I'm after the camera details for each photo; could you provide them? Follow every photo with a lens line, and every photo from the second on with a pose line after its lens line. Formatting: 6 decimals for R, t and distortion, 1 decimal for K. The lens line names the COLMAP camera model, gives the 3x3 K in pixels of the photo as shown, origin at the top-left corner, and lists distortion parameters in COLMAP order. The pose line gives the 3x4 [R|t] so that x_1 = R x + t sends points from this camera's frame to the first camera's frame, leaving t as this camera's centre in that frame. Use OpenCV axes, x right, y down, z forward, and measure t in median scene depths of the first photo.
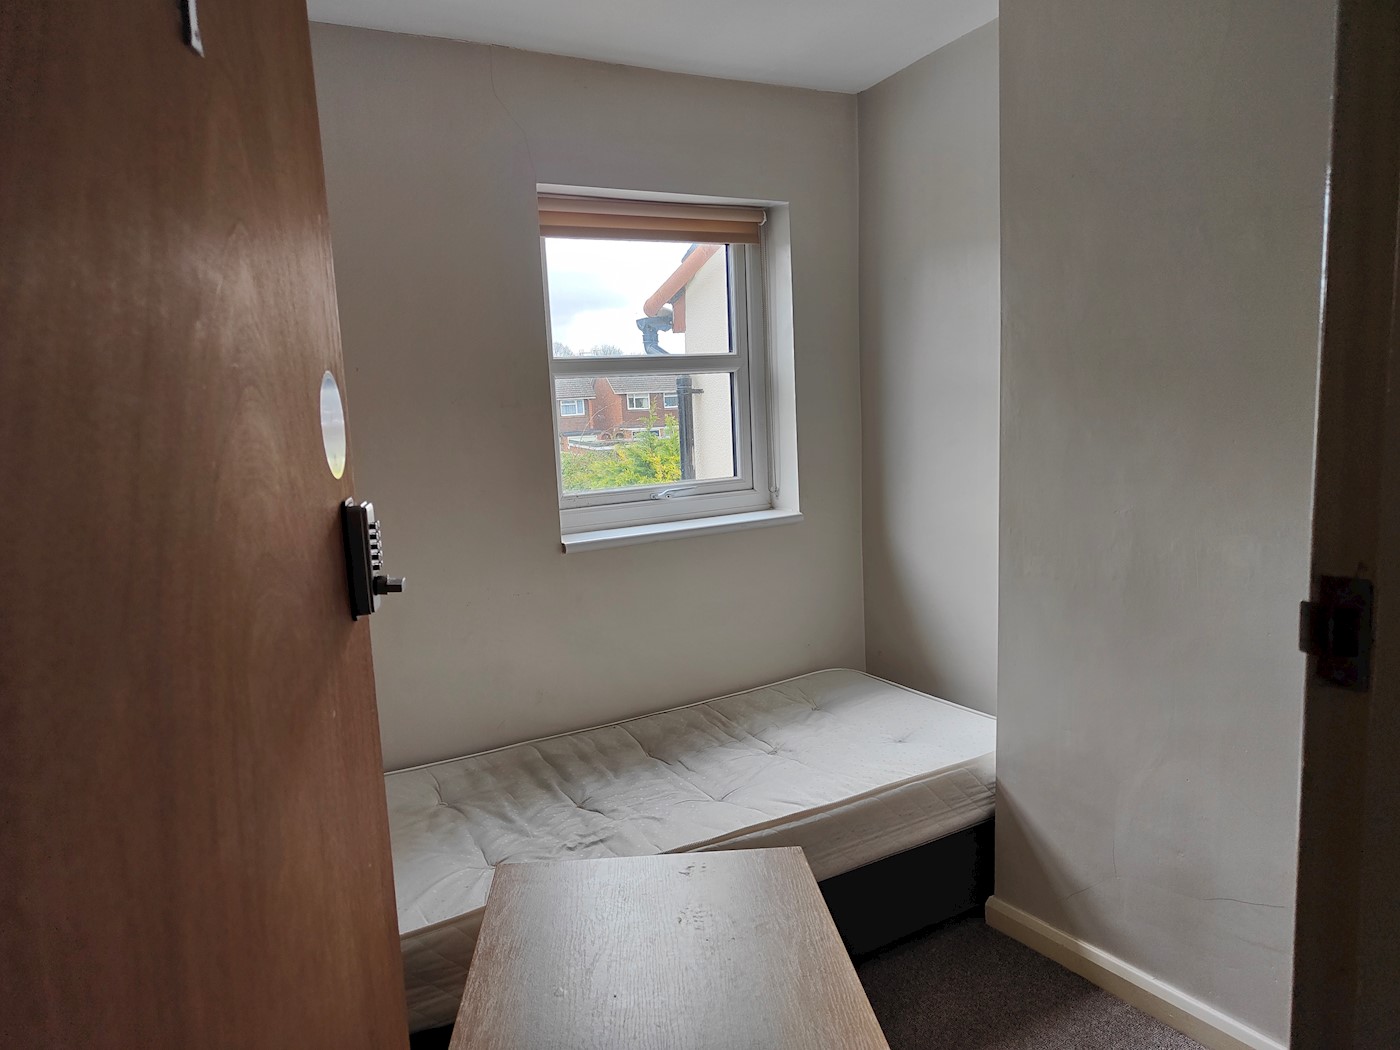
lens RADIAL K [[983.4, 0, 692.5], [0, 983.4, 523.4], [0, 0, 1]] dist [0.001036, 0.002940]
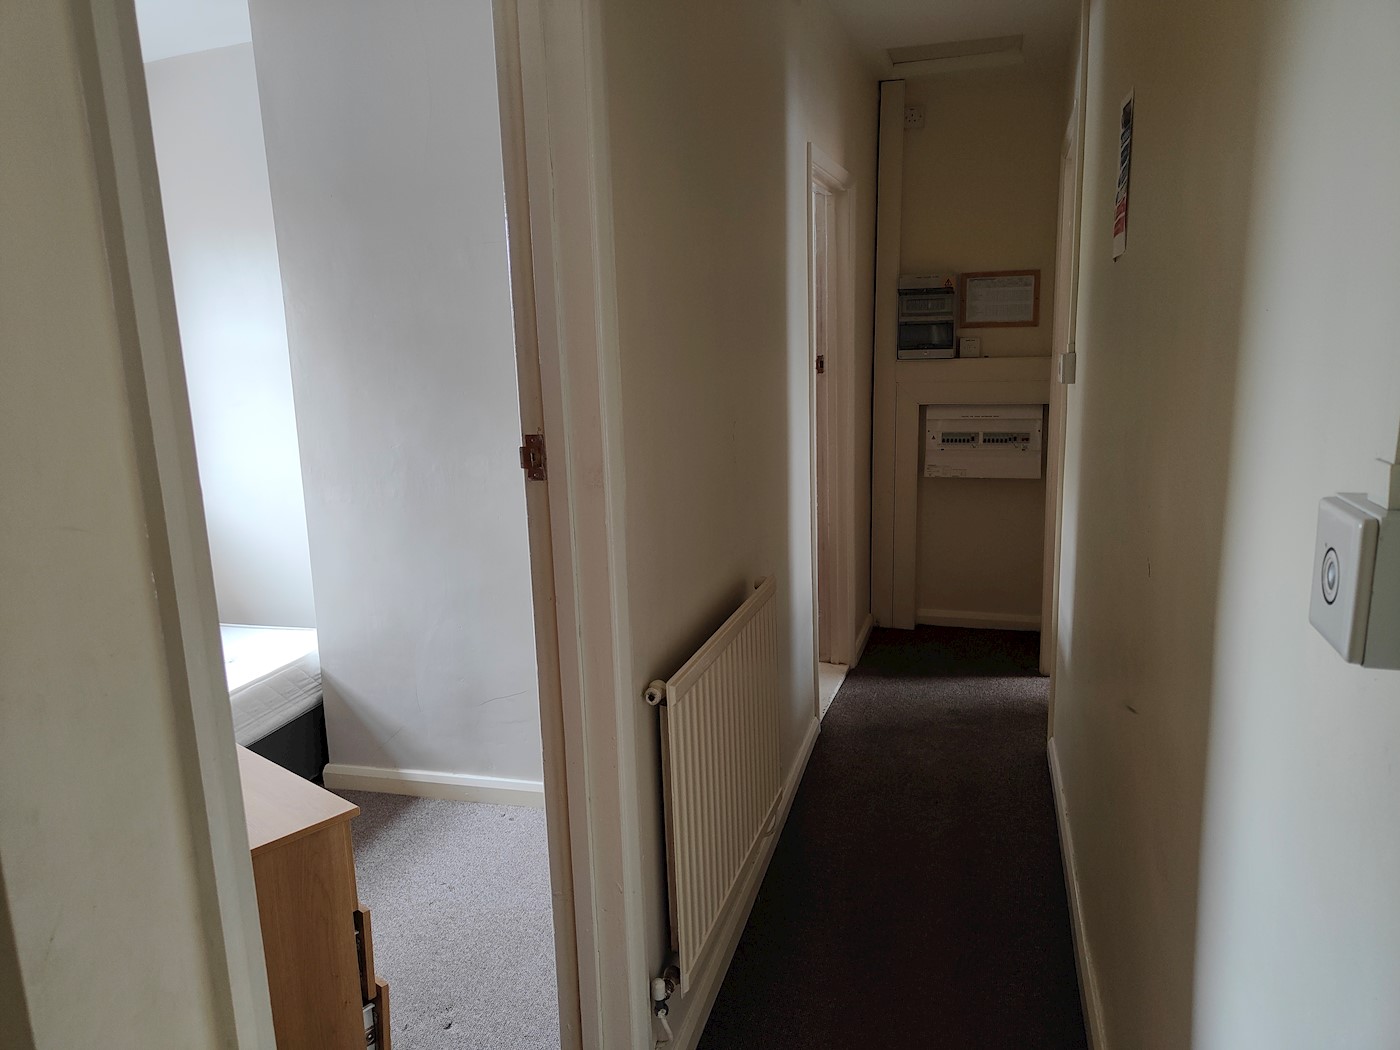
lens RADIAL K [[983.4, 0, 699.3], [0, 983.4, 526.0], [0, 0, 1]] dist [0.001036, 0.002940]
pose [[0.731584, -0.109426, 0.672913, -0.161788], [0.084524, 0.993978, 0.069741, 0.033142], [-0.676492, 0.005856, 0.736427, -0.246191]]
